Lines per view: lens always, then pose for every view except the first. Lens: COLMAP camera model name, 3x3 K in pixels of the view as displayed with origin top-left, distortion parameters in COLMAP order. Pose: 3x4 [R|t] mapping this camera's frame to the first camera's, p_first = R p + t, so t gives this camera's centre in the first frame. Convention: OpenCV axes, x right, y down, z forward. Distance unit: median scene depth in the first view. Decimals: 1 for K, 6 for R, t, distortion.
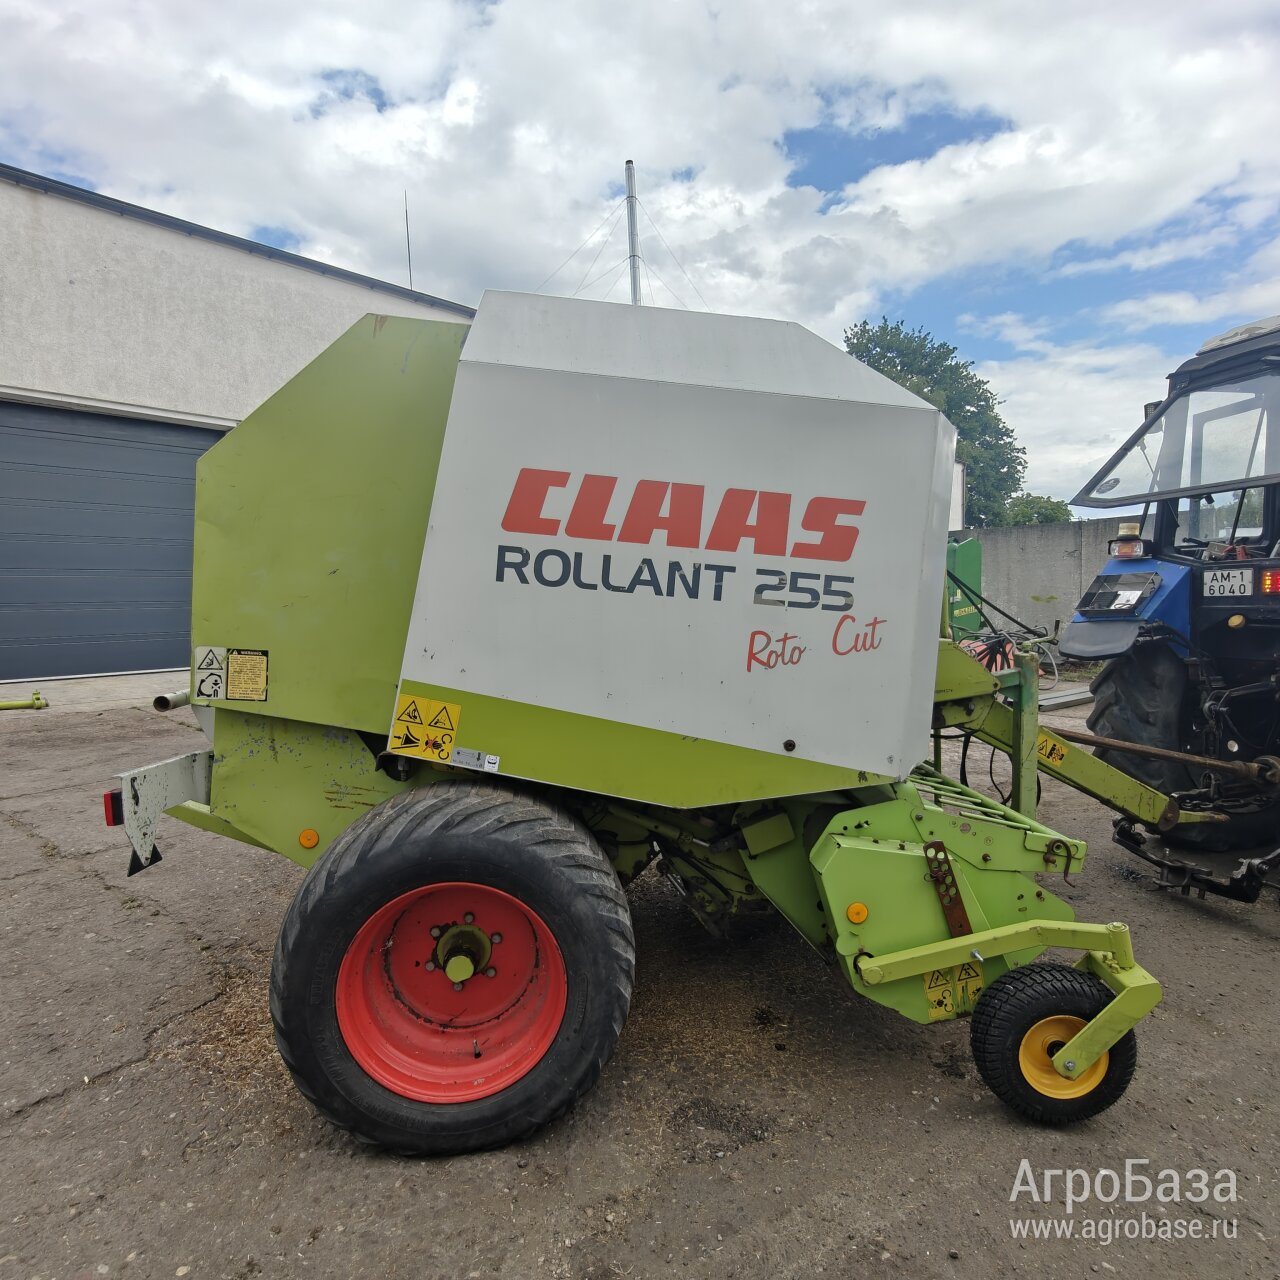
lens RADIAL K [[772.6, 0, 637.4], [0, 772.6, 643.3], [0, 0, 1]] dist [0.005928, -0.000990]
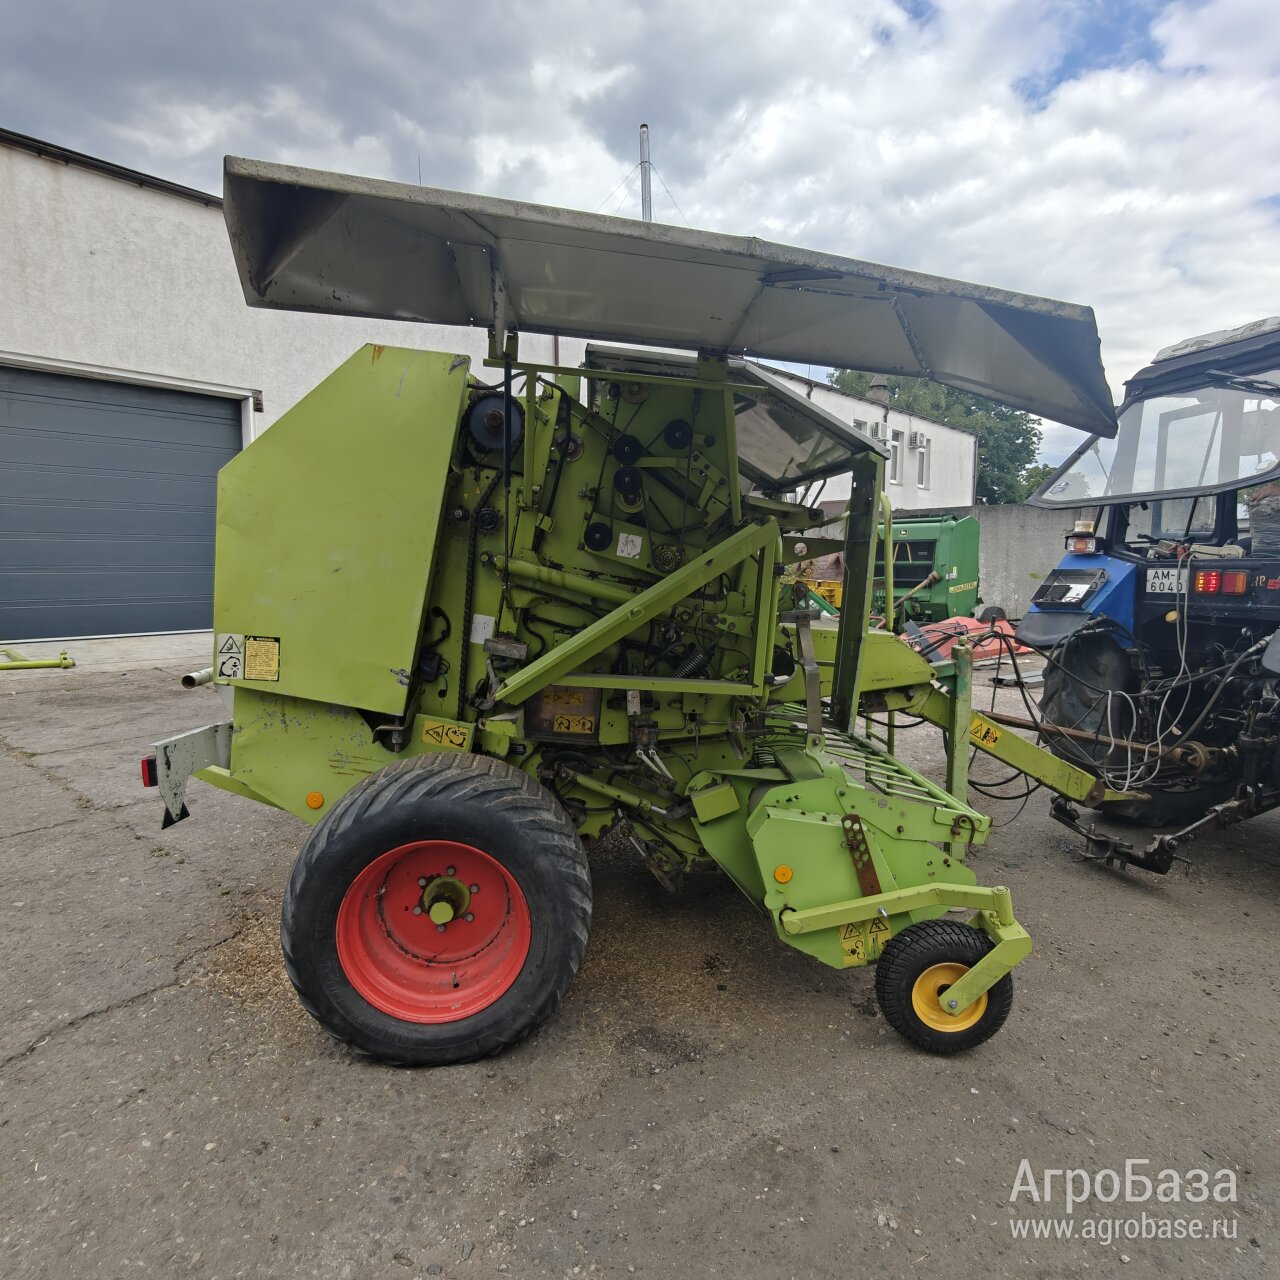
lens RADIAL K [[771.6, 0, 642.1], [0, 771.6, 636.8], [0, 0, 1]] dist [0.002615, 0.001252]
pose [[0.999769, 0.019022, -0.009979, 0.076744], [-0.018622, 0.999074, 0.038792, -0.049053], [0.010707, -0.038597, 0.999197, -0.149617]]
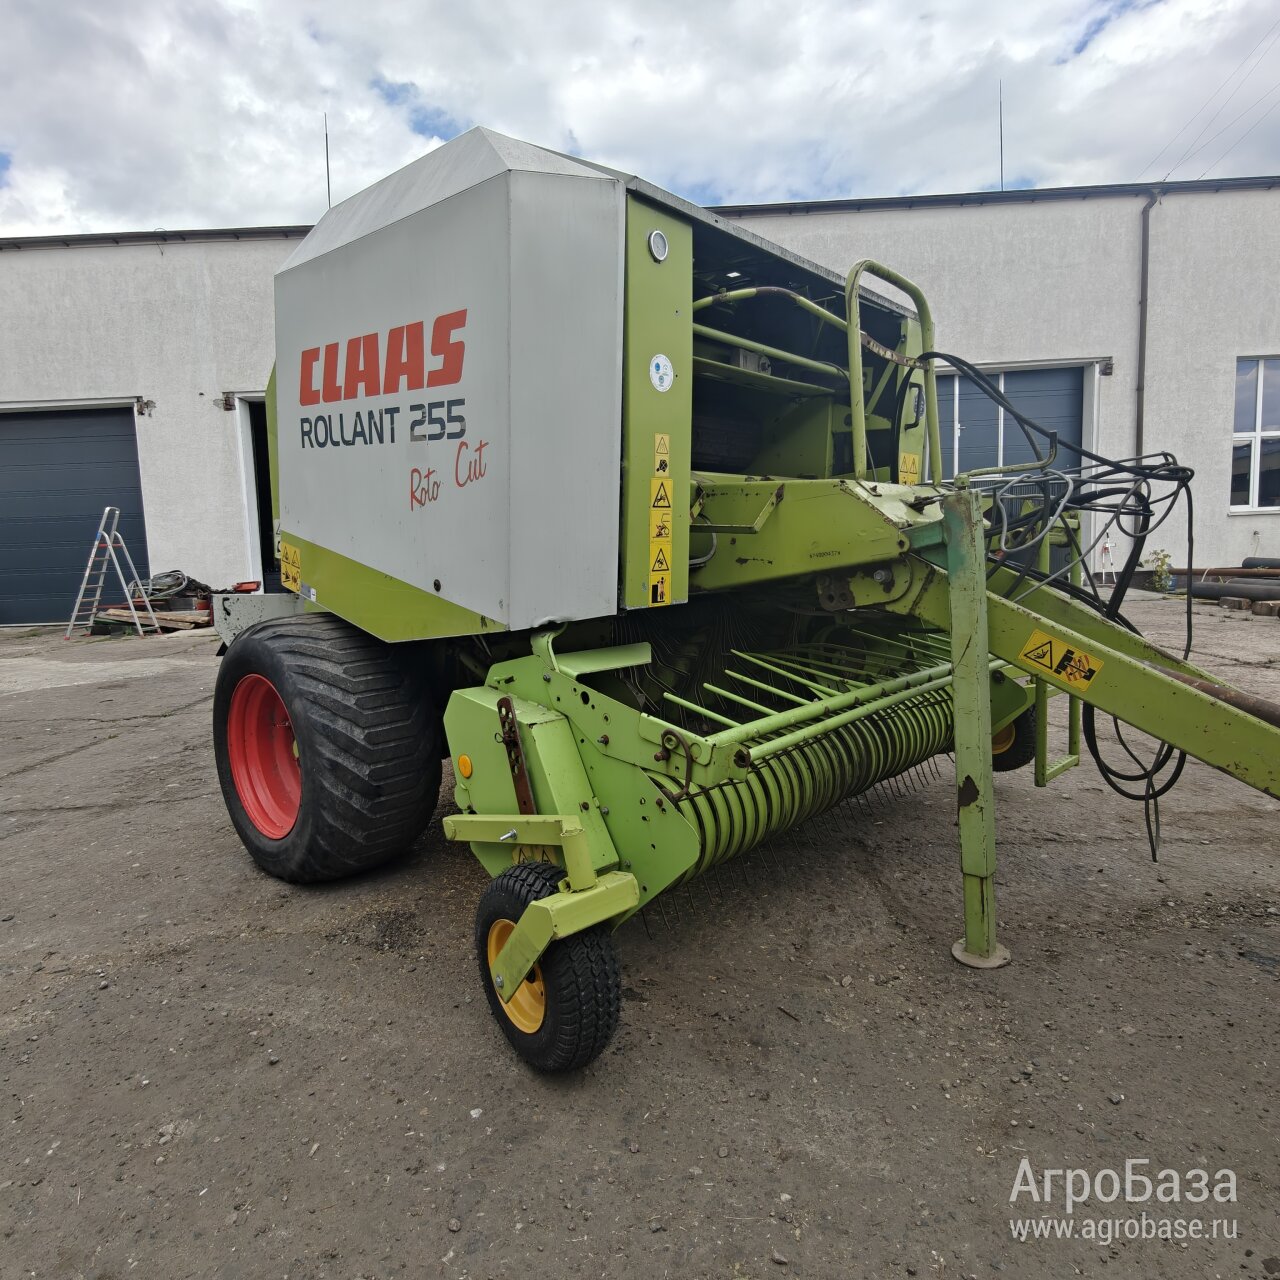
lens RADIAL K [[794.2, 0, 639.8], [0, 794.2, 636.1], [0, 0, 1]] dist [0.002359, 0.001101]
pose [[0.659442, 0.057681, -0.749539, 1.127297], [-0.019719, 0.998036, 0.059456, 0.132730], [0.751497, -0.024428, 0.659284, 0.534040]]
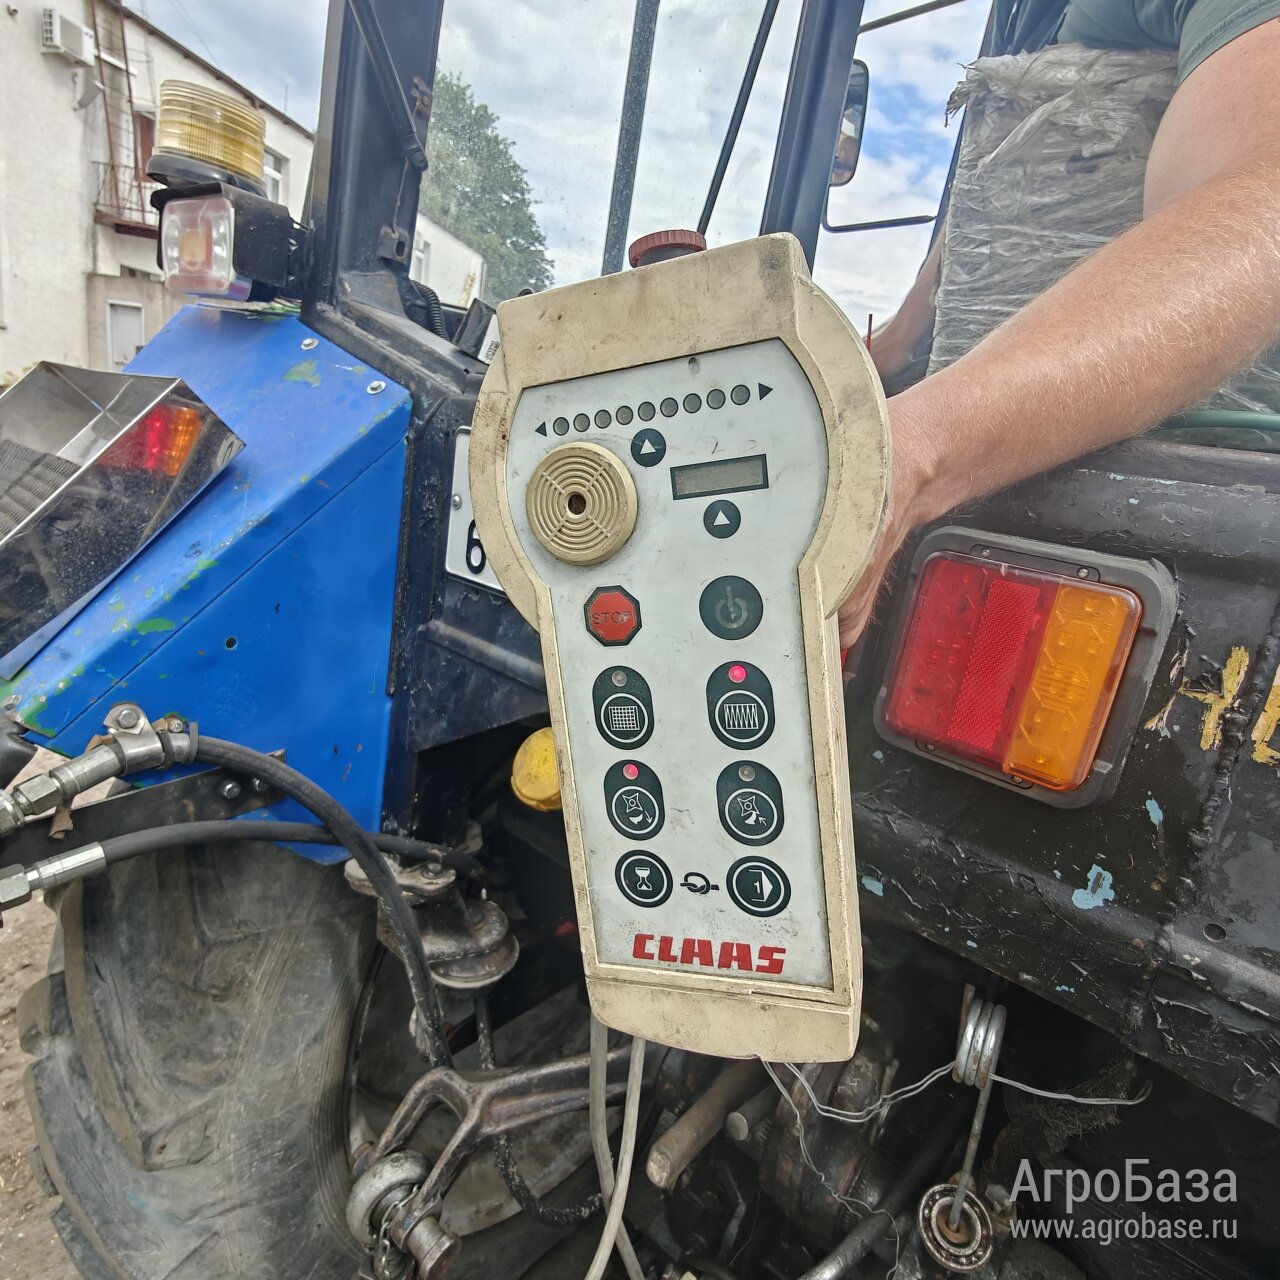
lens RADIAL K [[771.6, 0, 642.1], [0, 771.6, 636.8], [0, 0, 1]] dist [0.002615, 0.001252]
pose [[0.827150, 0.001974, 0.561977, 1.210022], [-0.136165, 0.970901, 0.197005, -0.157533], [-0.545235, -0.239474, 0.803350, 1.500355]]
